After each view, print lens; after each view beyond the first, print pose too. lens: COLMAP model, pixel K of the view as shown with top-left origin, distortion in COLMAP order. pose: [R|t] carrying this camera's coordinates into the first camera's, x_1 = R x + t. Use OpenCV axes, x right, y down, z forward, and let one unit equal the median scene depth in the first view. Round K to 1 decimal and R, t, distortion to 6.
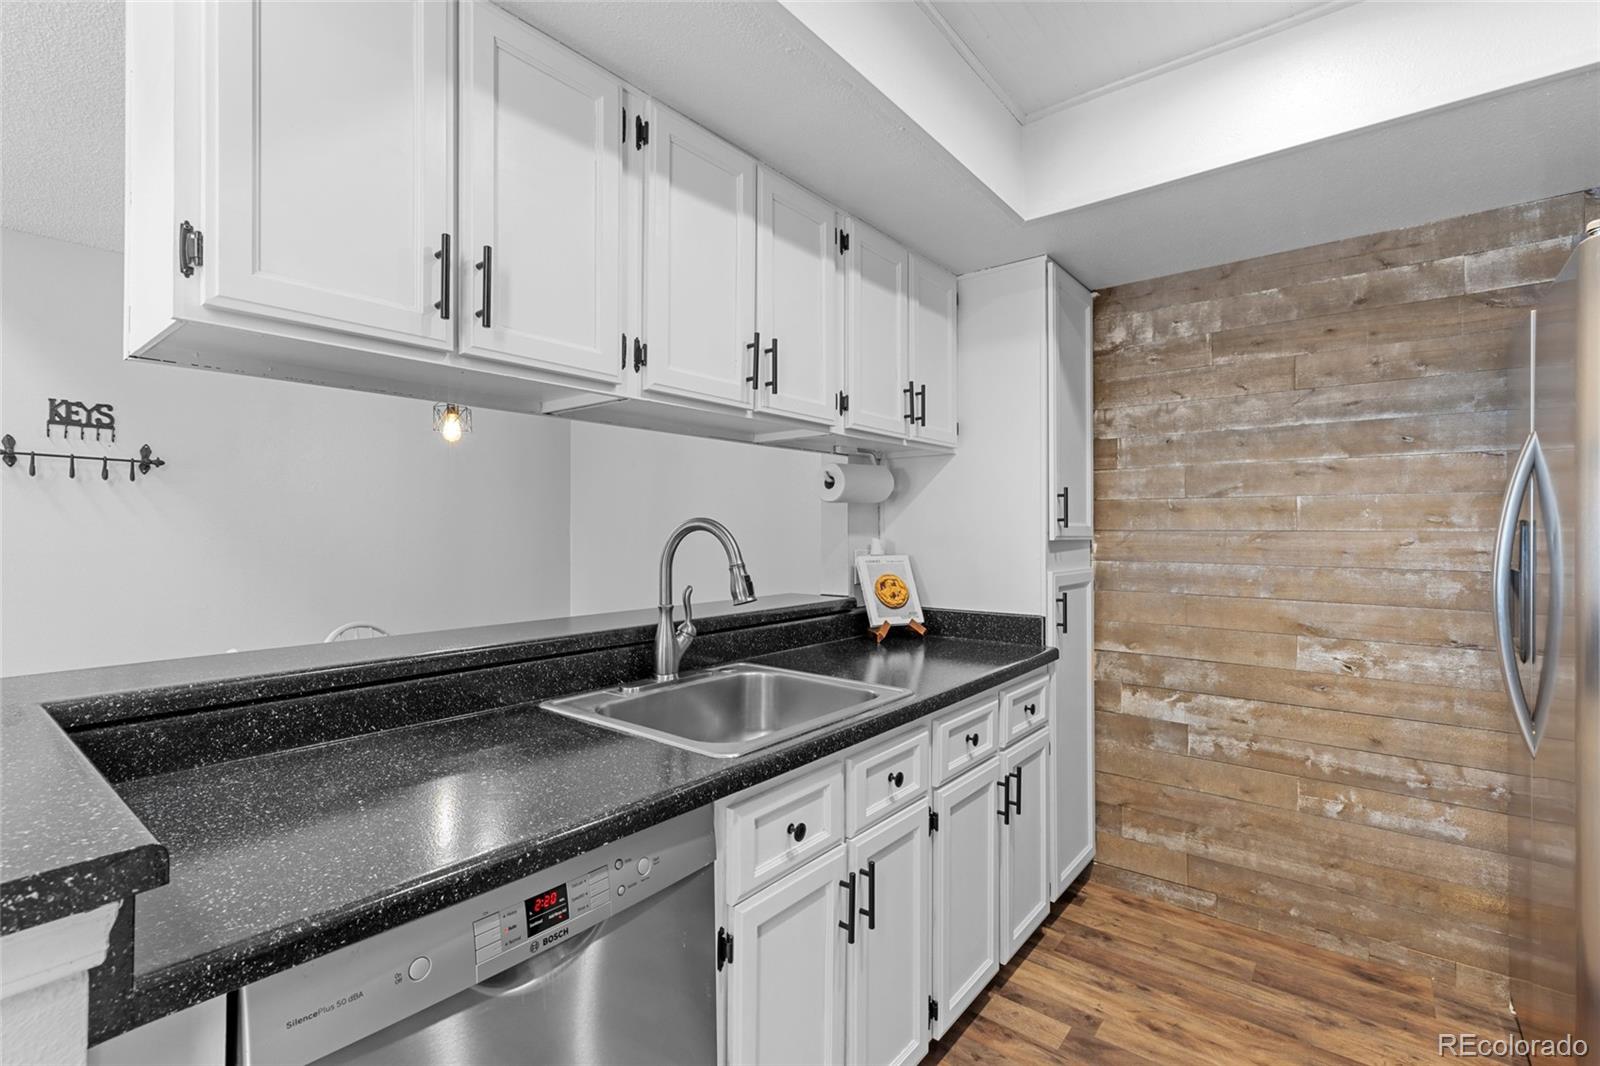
lens RADIAL K [[720.7, 0, 800.6], [0, 720.7, 524.0], [0, 0, 1]] dist [0.006405, -0.000627]
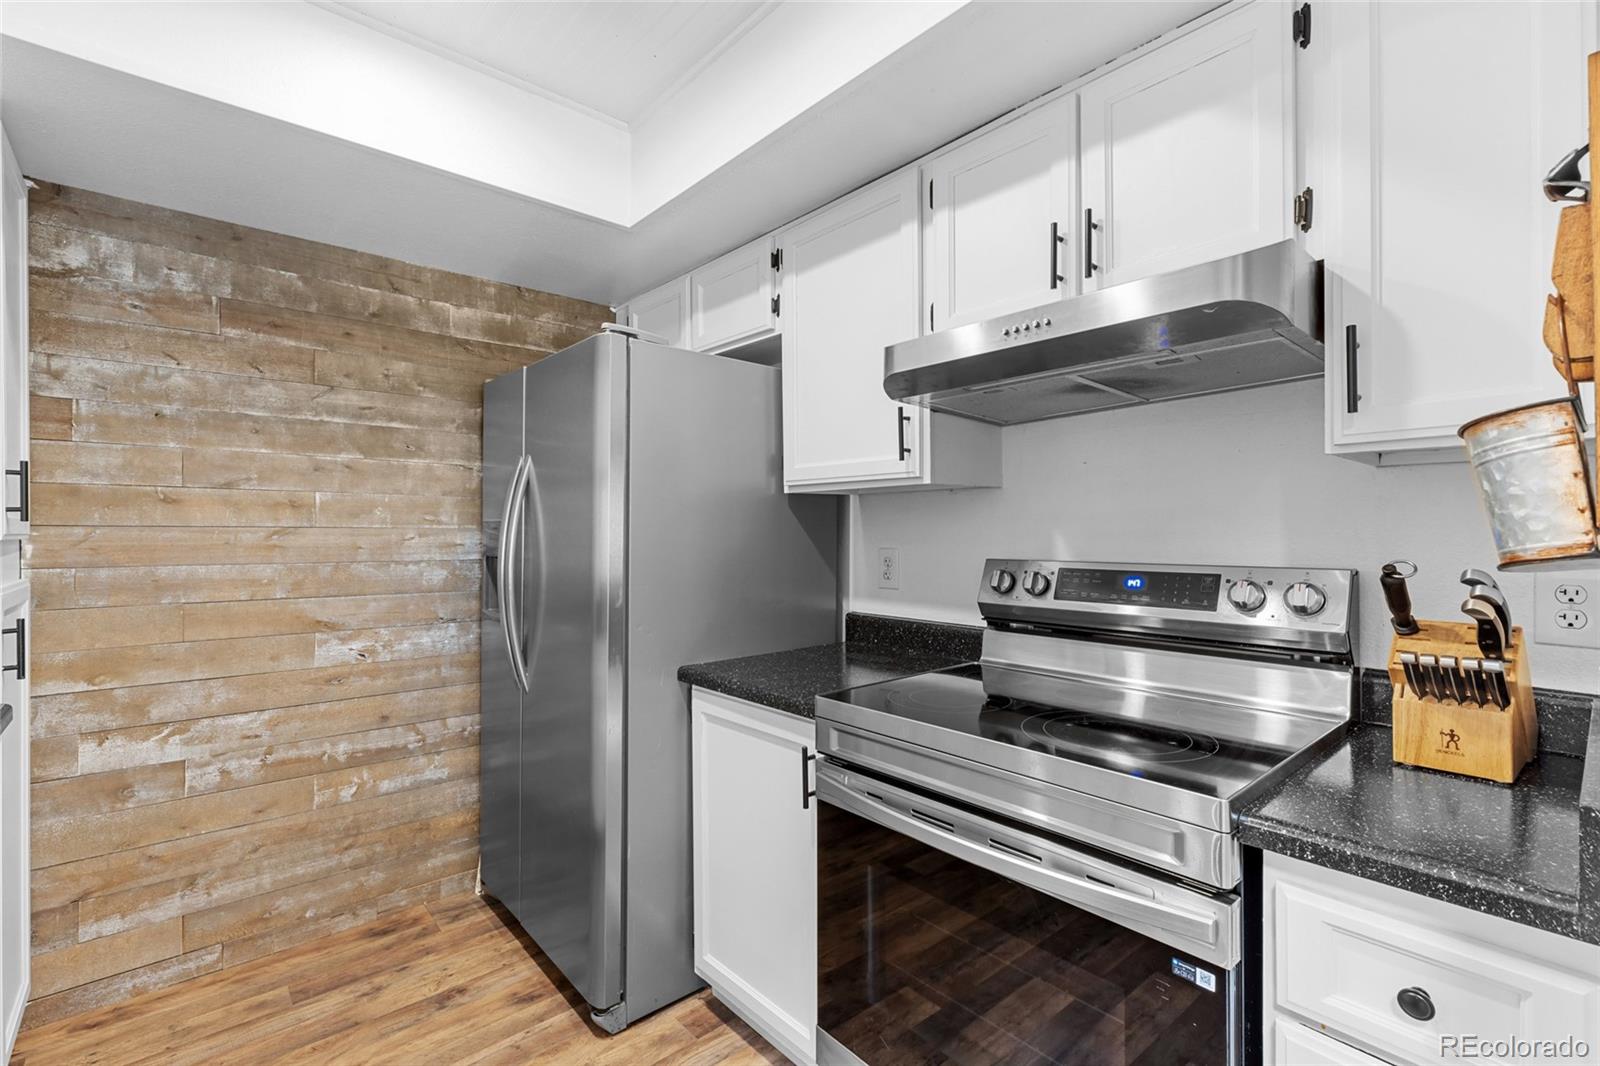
lens RADIAL K [[720.7, 0, 791.7], [0, 720.7, 532.1], [0, 0, 1]] dist [0.006405, -0.000627]
pose [[0.184379, -0.003349, 0.982850, -0.185188], [-0.012068, 0.999911, 0.005671, 0.003112], [-0.982781, -0.012907, 0.184322, 0.199279]]
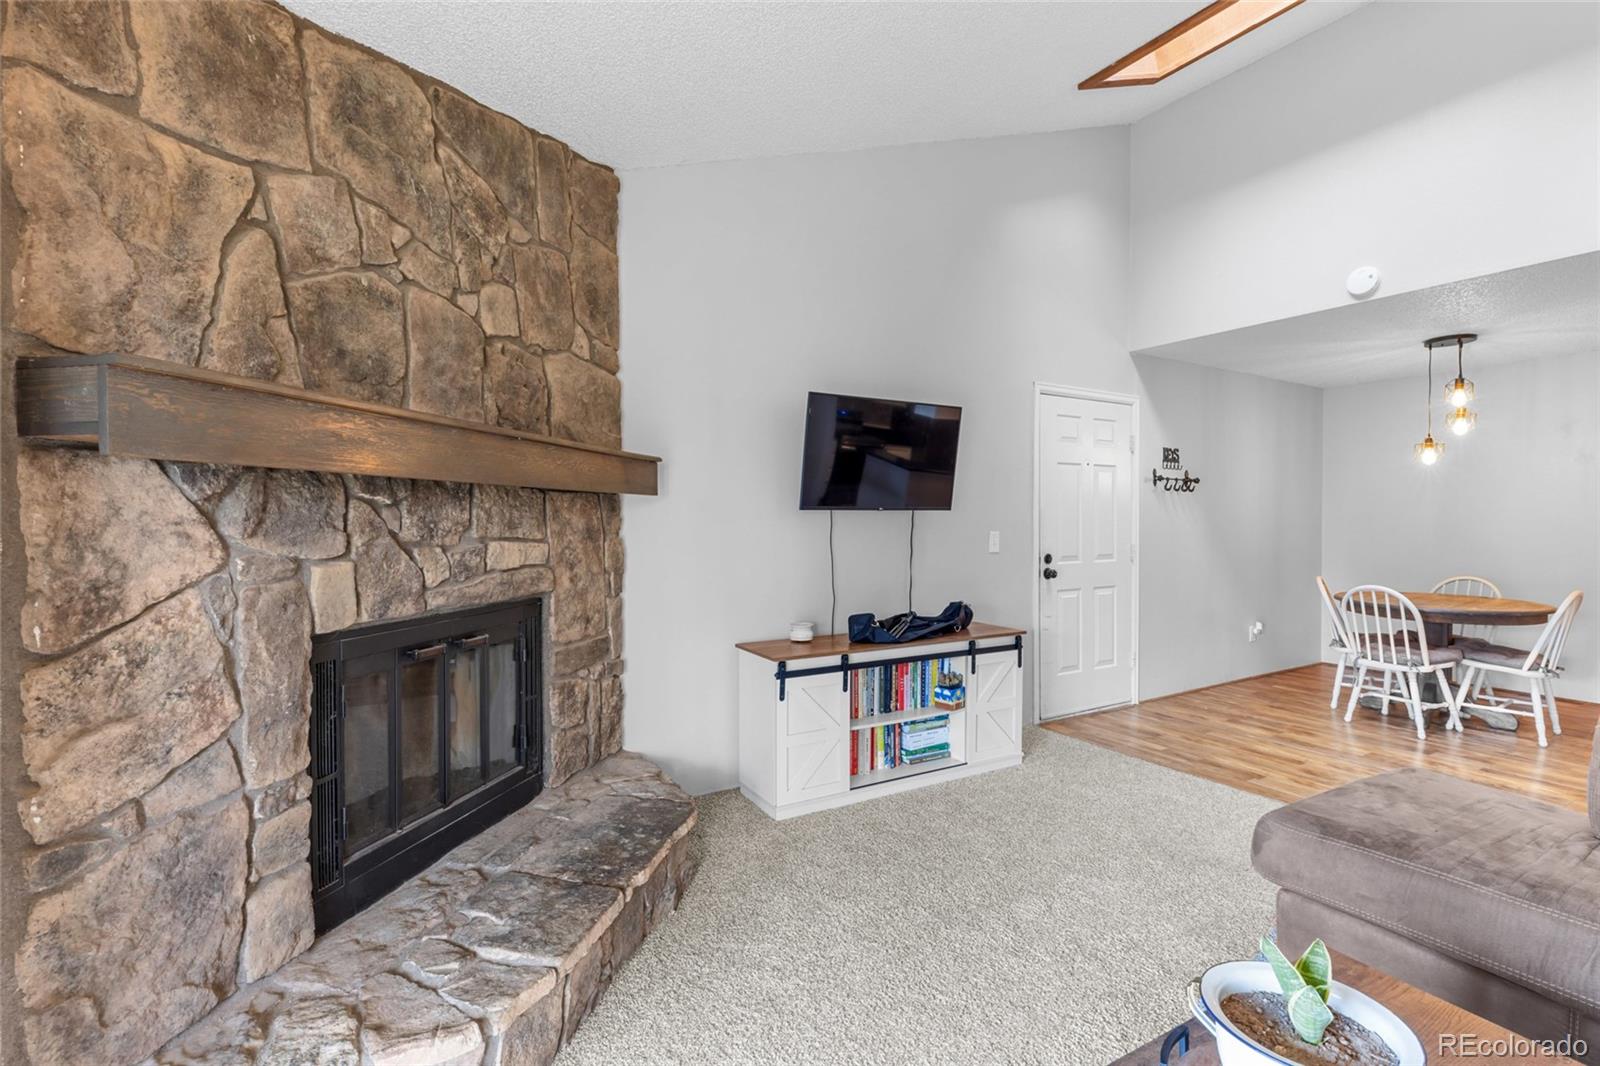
lens RADIAL K [[720.7, 0, 795.4], [0, 720.7, 534.2], [0, 0, 1]] dist [0.006405, -0.000627]
pose [[0.936611, 0.006312, -0.350314, -1.810248], [0.006122, 0.999390, 0.034376, -0.034068], [0.350317, -0.034341, 0.936001, -1.461141]]
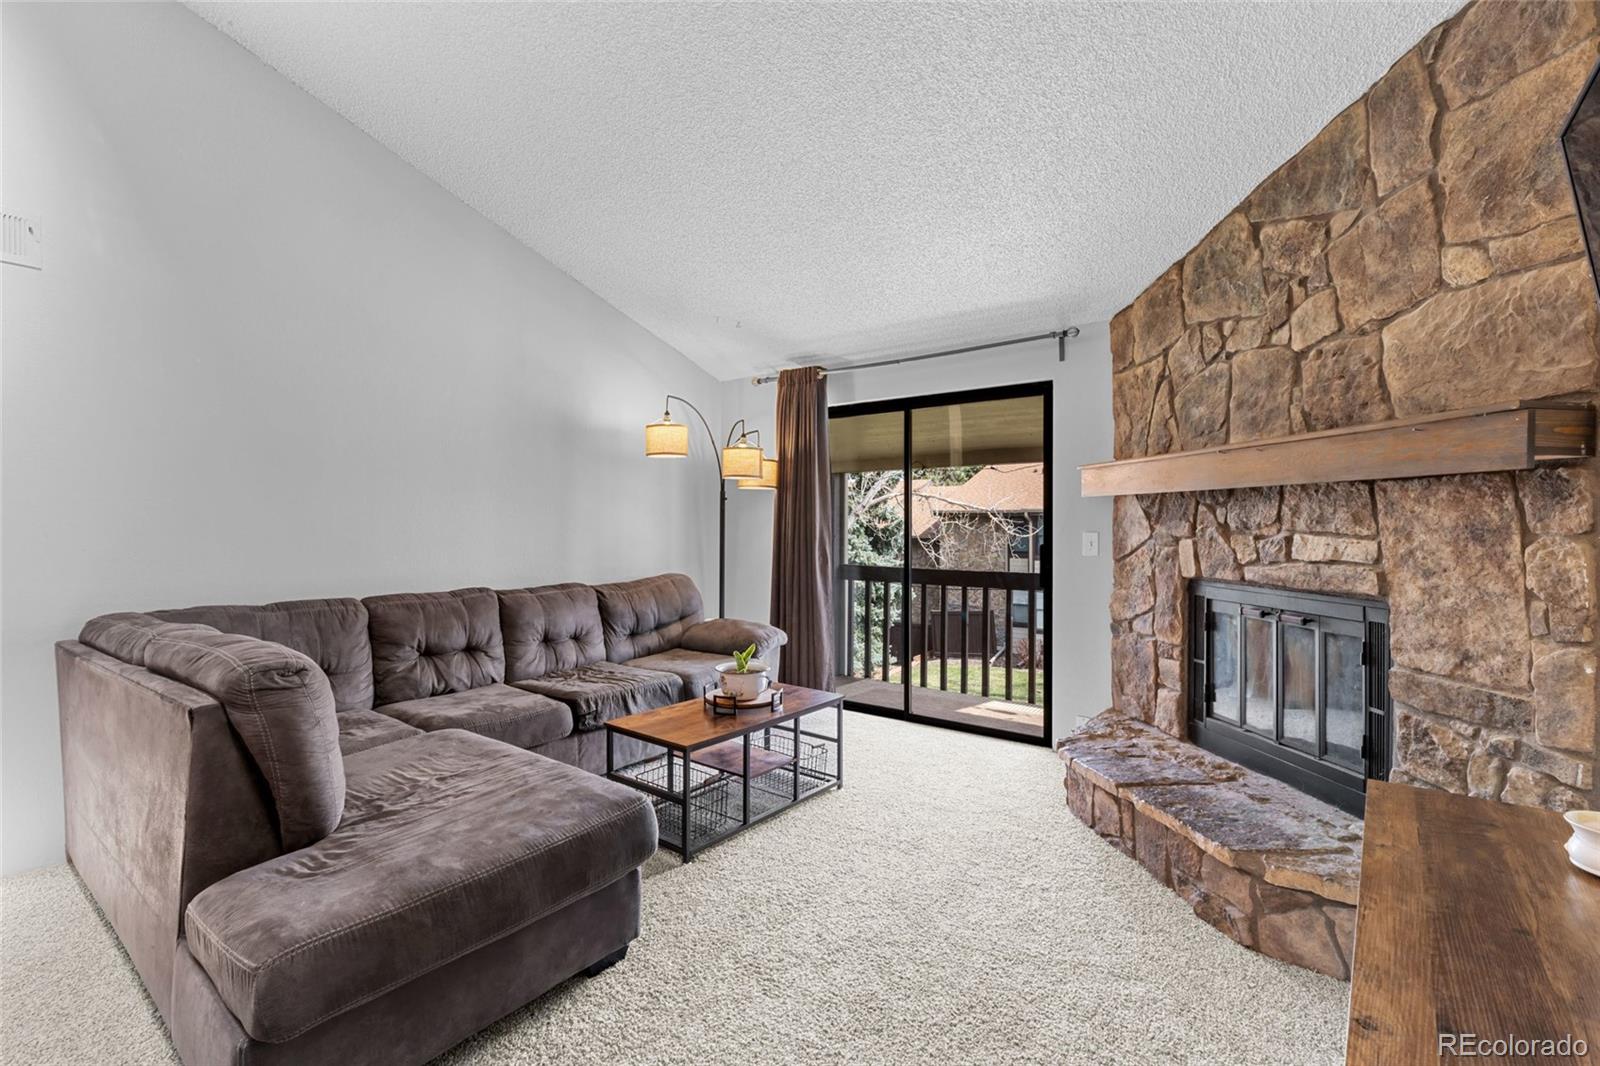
lens RADIAL K [[720.7, 0, 797.0], [0, 720.7, 529.2], [0, 0, 1]] dist [0.006405, -0.000627]
pose [[-0.999827, 0.001259, -0.018555, -1.746649], [0.001364, 0.999983, -0.005613, 0.010878], [0.018547, -0.005638, -0.999812, 0.716243]]
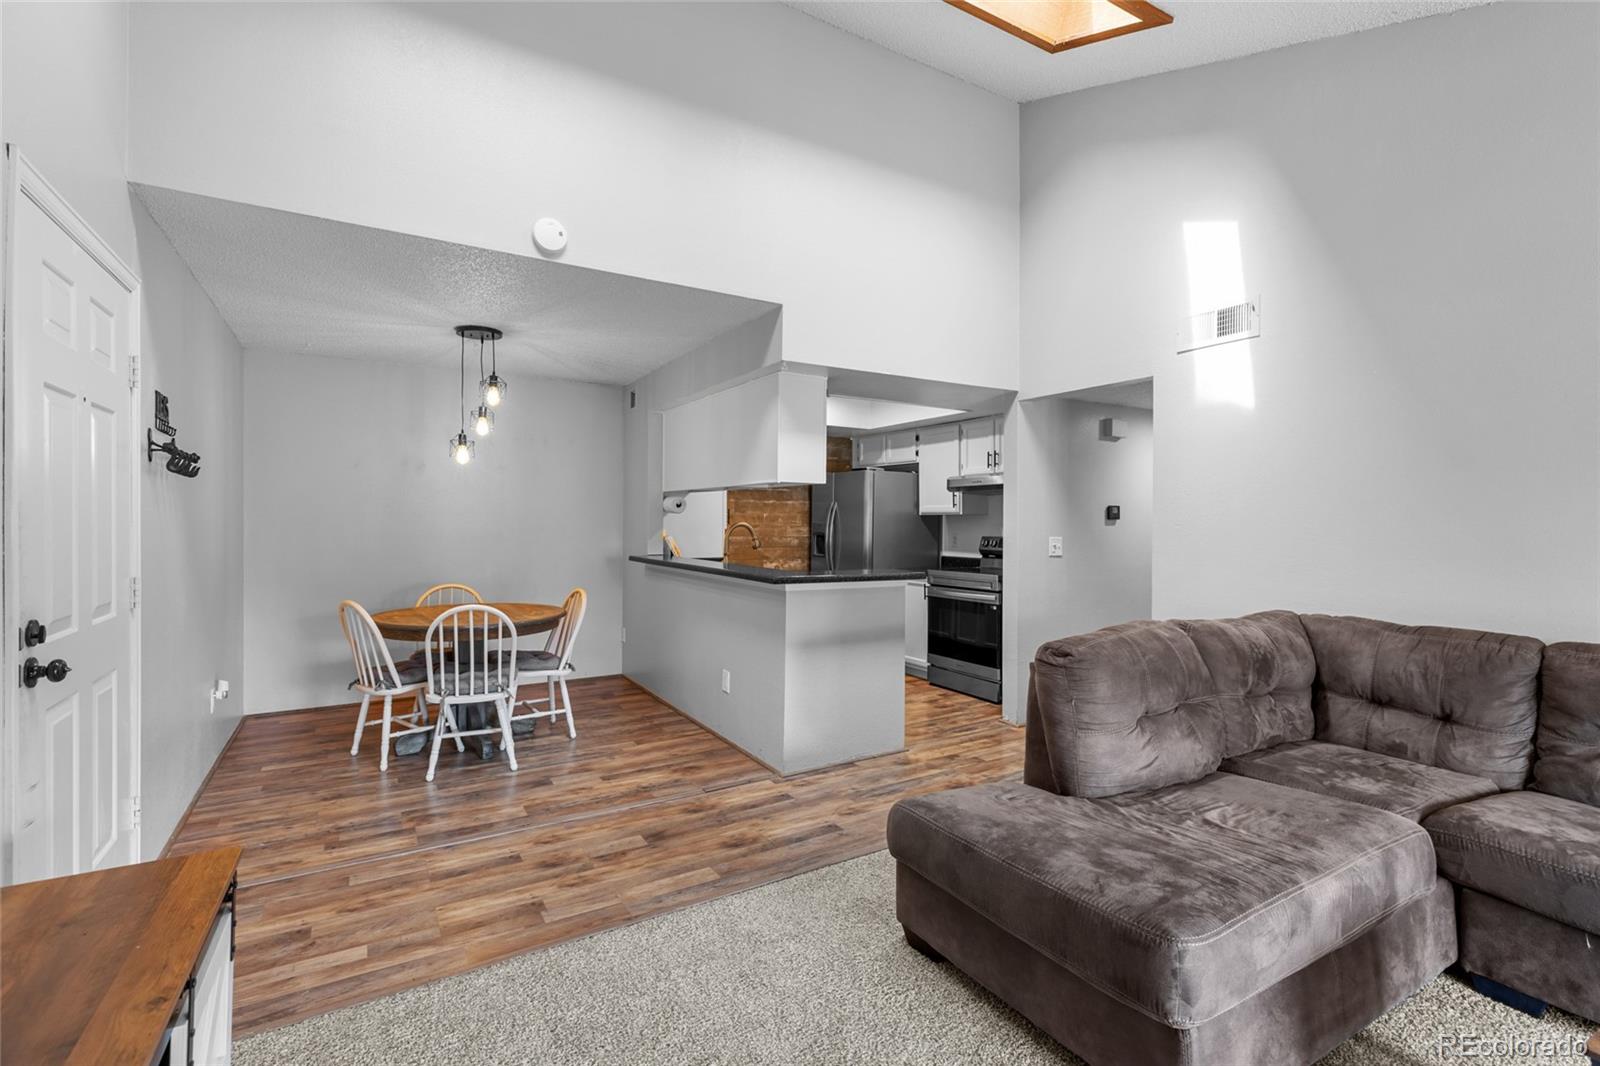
lens RADIAL K [[720.7, 0, 798.2], [0, 720.7, 521.4], [0, 0, 1]] dist [0.006405, -0.000627]
pose [[0.347414, 0.001280, 0.937711, -2.352748], [-0.016699, 0.999849, 0.004822, -0.024806], [-0.937563, -0.017335, 0.347382, -0.205401]]
